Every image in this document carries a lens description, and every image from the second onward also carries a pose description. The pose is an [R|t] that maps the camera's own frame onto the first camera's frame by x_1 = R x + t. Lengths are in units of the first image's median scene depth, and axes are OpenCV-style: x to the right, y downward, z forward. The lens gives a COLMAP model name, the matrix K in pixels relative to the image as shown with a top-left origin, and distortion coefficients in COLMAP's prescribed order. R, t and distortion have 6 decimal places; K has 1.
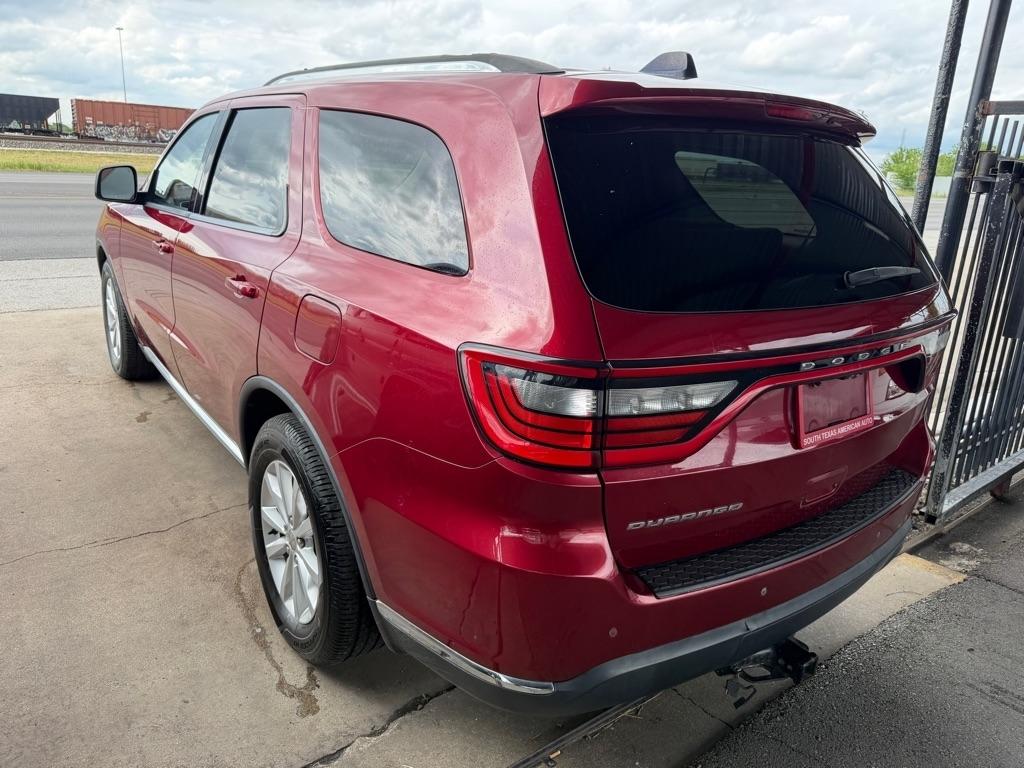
lens RADIAL K [[727.3, 0, 521.4], [0, 727.3, 376.6], [0, 0, 1]] dist [0.014558, -0.021223]
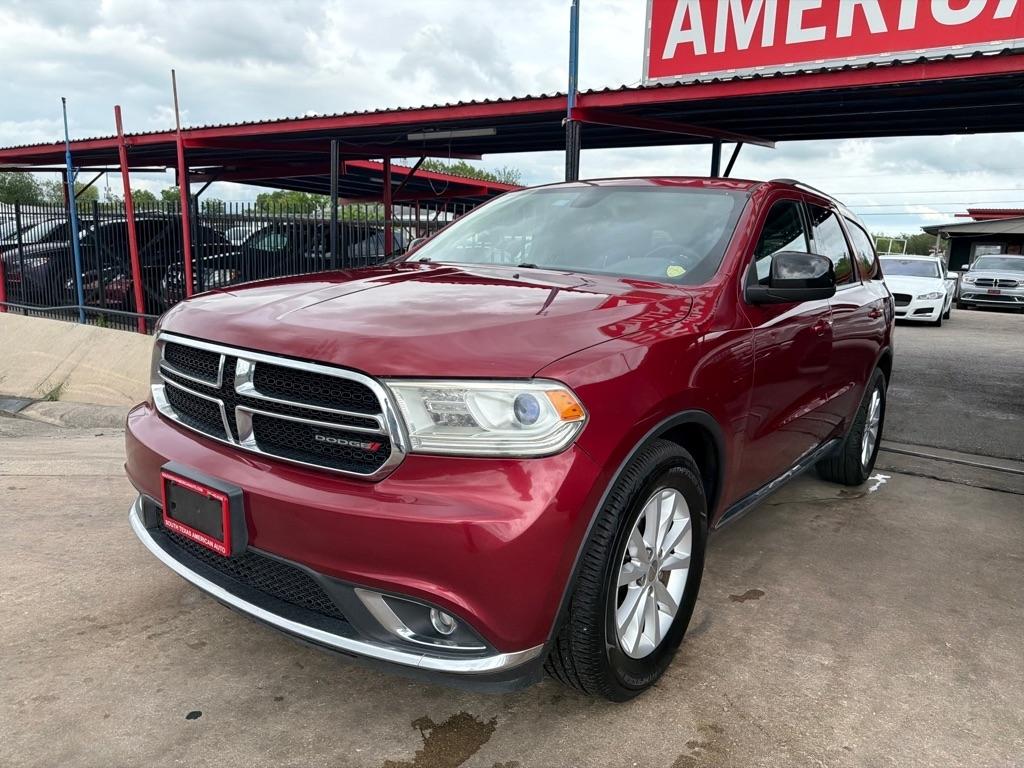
lens RADIAL K [[727.3, 0, 519.7], [0, 727.3, 382.8], [0, 0, 1]] dist [0.014558, -0.021223]
pose [[-0.286813, -0.243553, 0.926510, -1.856005], [0.207272, 0.928458, 0.308228, -0.702653], [-0.935295, 0.280443, -0.215812, 2.276341]]
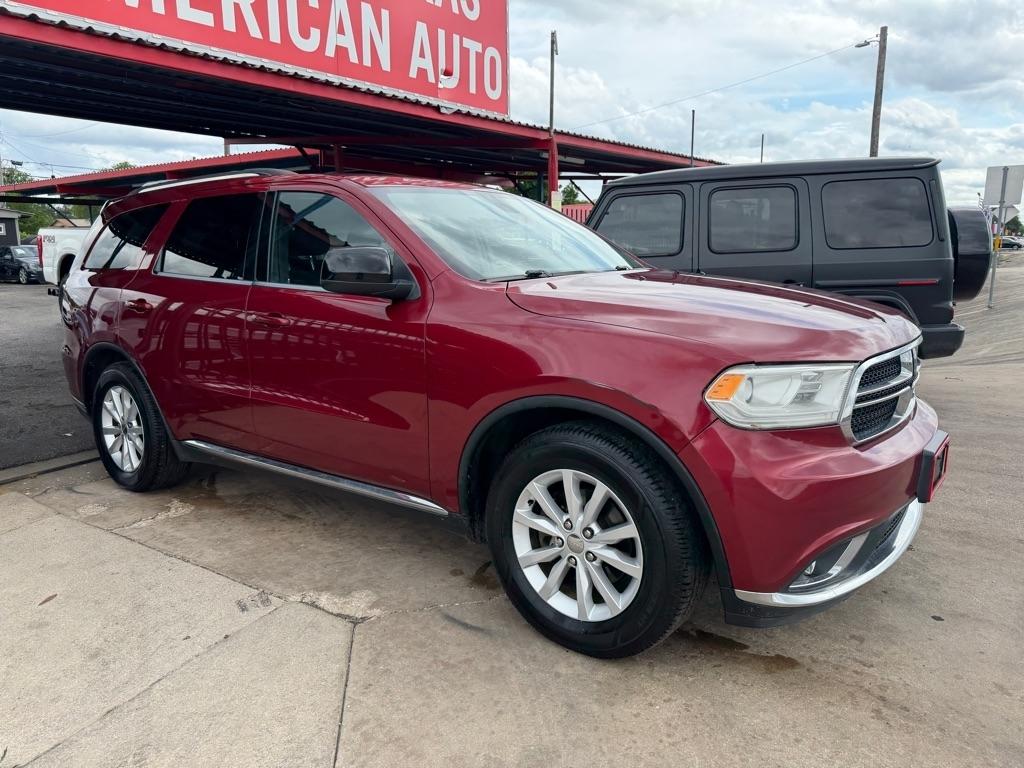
lens RADIAL K [[727.3, 0, 510.0], [0, 727.3, 380.1], [0, 0, 1]] dist [0.014558, -0.021223]
pose [[-0.961339, -0.007480, -0.275267, -0.093350], [-0.127771, 0.897626, 0.421832, -0.880316], [0.243932, 0.440695, -0.863878, 3.212698]]
